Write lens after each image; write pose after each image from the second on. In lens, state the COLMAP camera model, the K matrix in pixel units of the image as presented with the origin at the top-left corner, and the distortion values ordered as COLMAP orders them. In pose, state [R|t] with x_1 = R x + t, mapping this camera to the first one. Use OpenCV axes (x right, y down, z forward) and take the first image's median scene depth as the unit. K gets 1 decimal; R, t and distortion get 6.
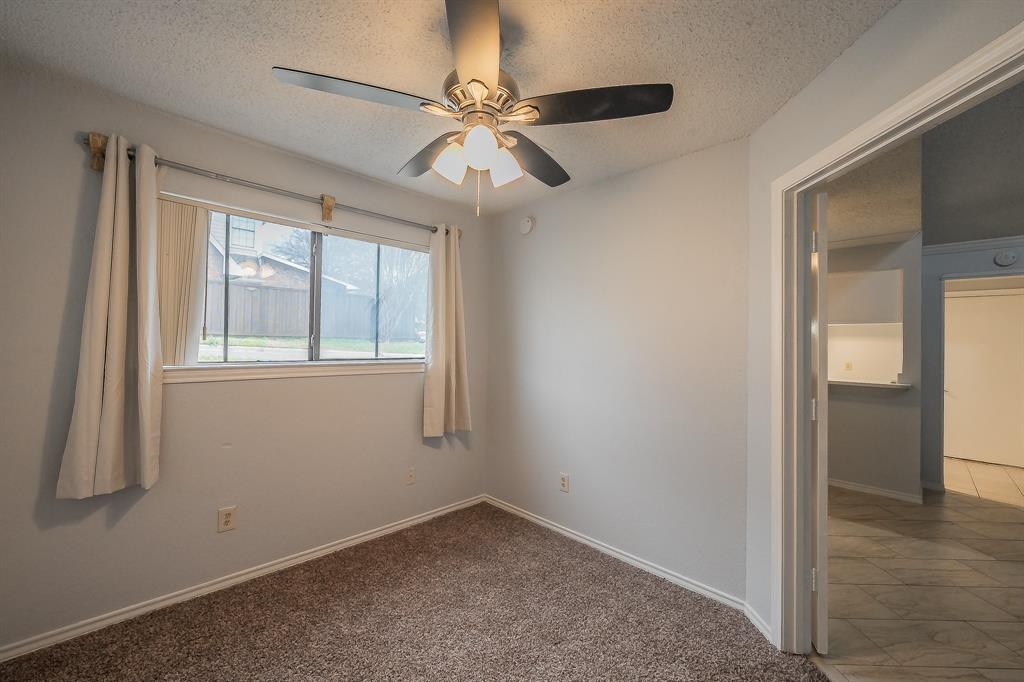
lens RADIAL K [[408.9, 0, 517.1], [0, 408.9, 339.0], [0, 0, 1]] dist [0.002326, 0.000672]
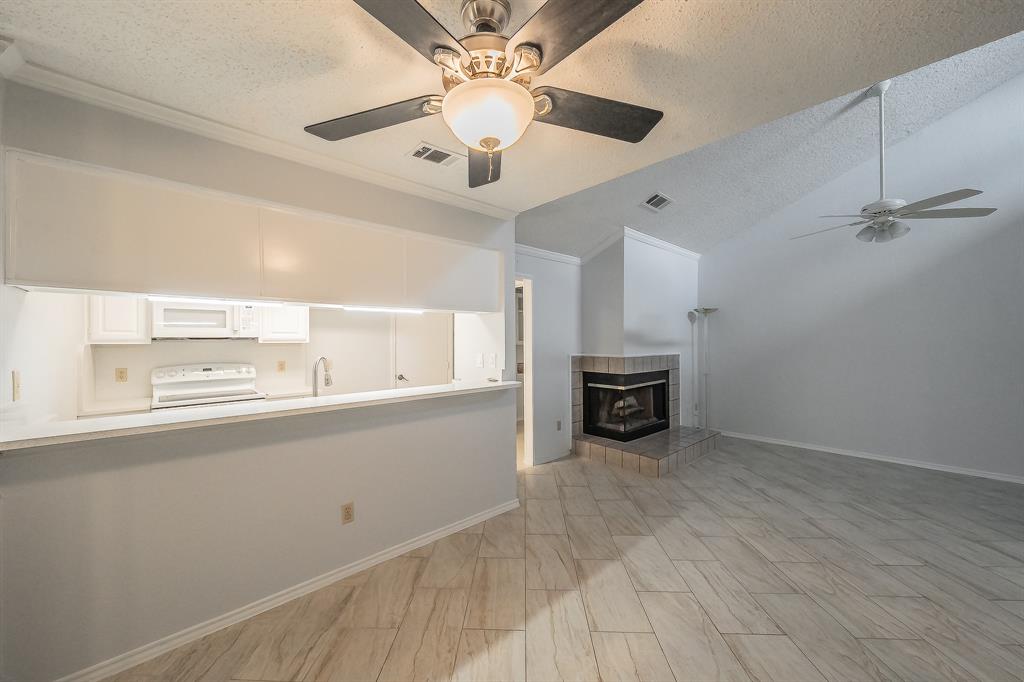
lens RADIAL K [[382.3, 0, 506.4], [0, 382.3, 337.5], [0, 0, 1]] dist [0.009047, 0.000130]
pose [[0.050261, -0.010570, 0.998680, 0.146484], [-0.002640, 0.999939, 0.010716, 0.005775], [-0.998733, -0.003175, 0.050230, 1.326688]]
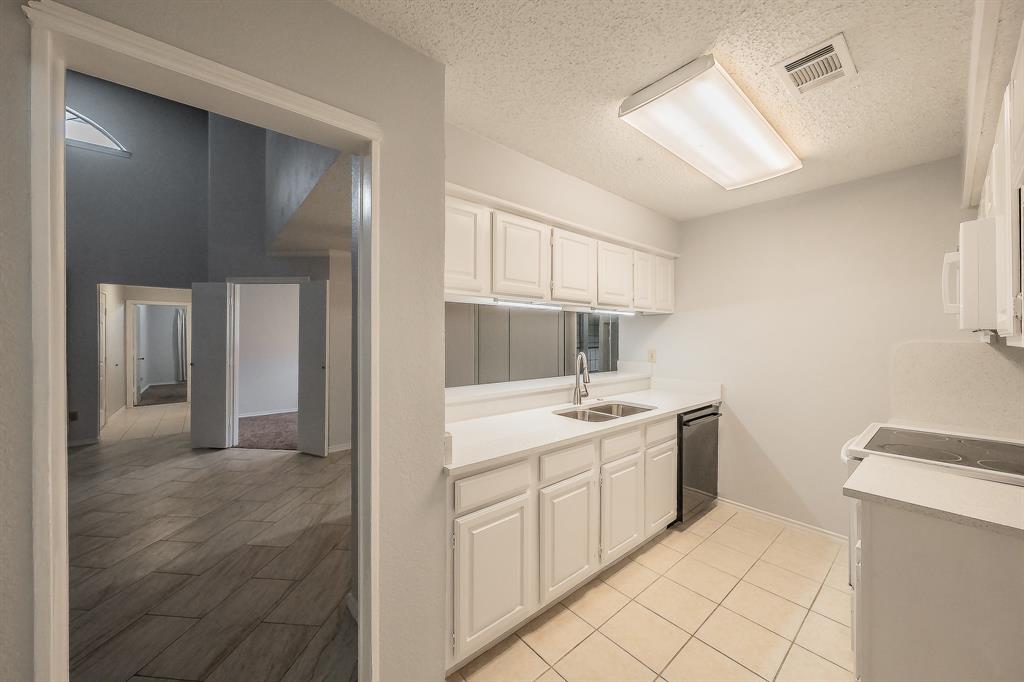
lens RADIAL K [[354.4, 0, 512.0], [0, 354.4, 341.0], [0, 0, 1]] dist [-0.000161, 0.000076]
pose [[-0.070772, -0.009249, -0.997450, 1.994362], [0.004203, 0.999945, -0.009571, 0.041282], [0.997484, -0.004869, -0.070729, 1.714659]]
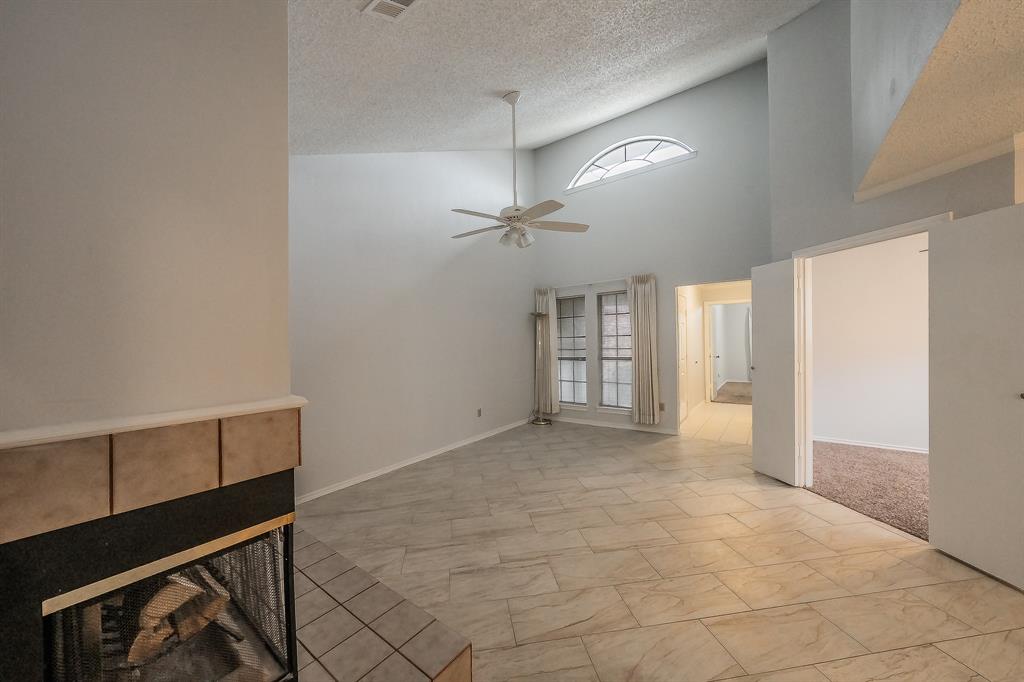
lens RADIAL K [[368.2, 0, 504.8], [0, 368.2, 341.5], [0, 0, 1]] dist [0.000413, 0.000189]
pose [[-0.989482, 0.000613, -0.144655, 1.607729], [0.001579, 0.999977, -0.006563, 0.034328], [0.144648, -0.006722, -0.989460, 1.376441]]
